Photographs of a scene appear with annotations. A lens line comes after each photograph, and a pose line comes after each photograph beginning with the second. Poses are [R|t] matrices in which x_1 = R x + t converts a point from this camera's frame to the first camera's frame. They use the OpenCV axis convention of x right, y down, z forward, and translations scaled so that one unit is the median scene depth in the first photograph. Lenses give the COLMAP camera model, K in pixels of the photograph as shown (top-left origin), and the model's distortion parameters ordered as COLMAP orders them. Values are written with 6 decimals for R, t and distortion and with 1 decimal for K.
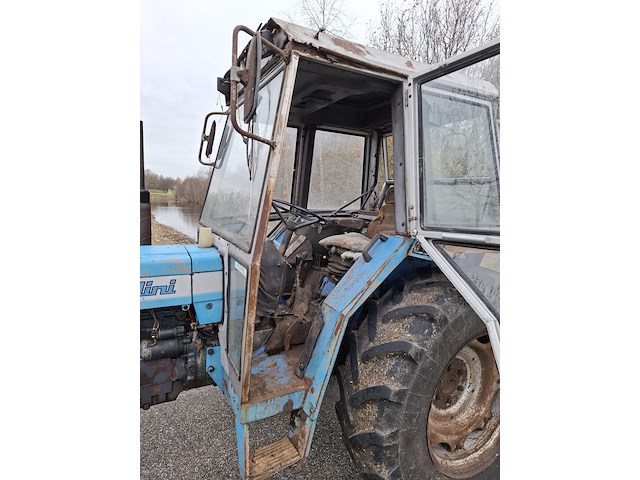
lens RADIAL K [[331.8, 0, 320.2], [0, 331.8, 234.6], [0, 0, 1]] dist [0.032328, -0.000139]
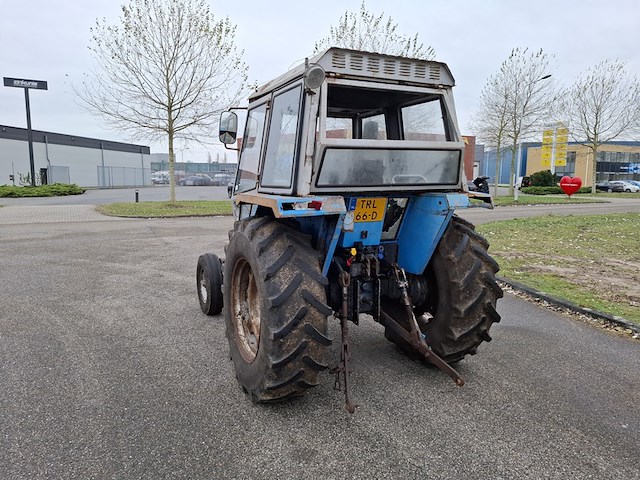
lens RADIAL K [[442.1, 0, 317.3], [0, 442.1, 234.6], [0, 0, 1]] dist [0.087146, -0.086365]
pose [[-0.032348, 0.079211, -0.996333, 2.359123], [-0.118530, 0.989516, 0.082517, -0.004927], [0.992423, 0.120765, -0.022620, 1.328533]]
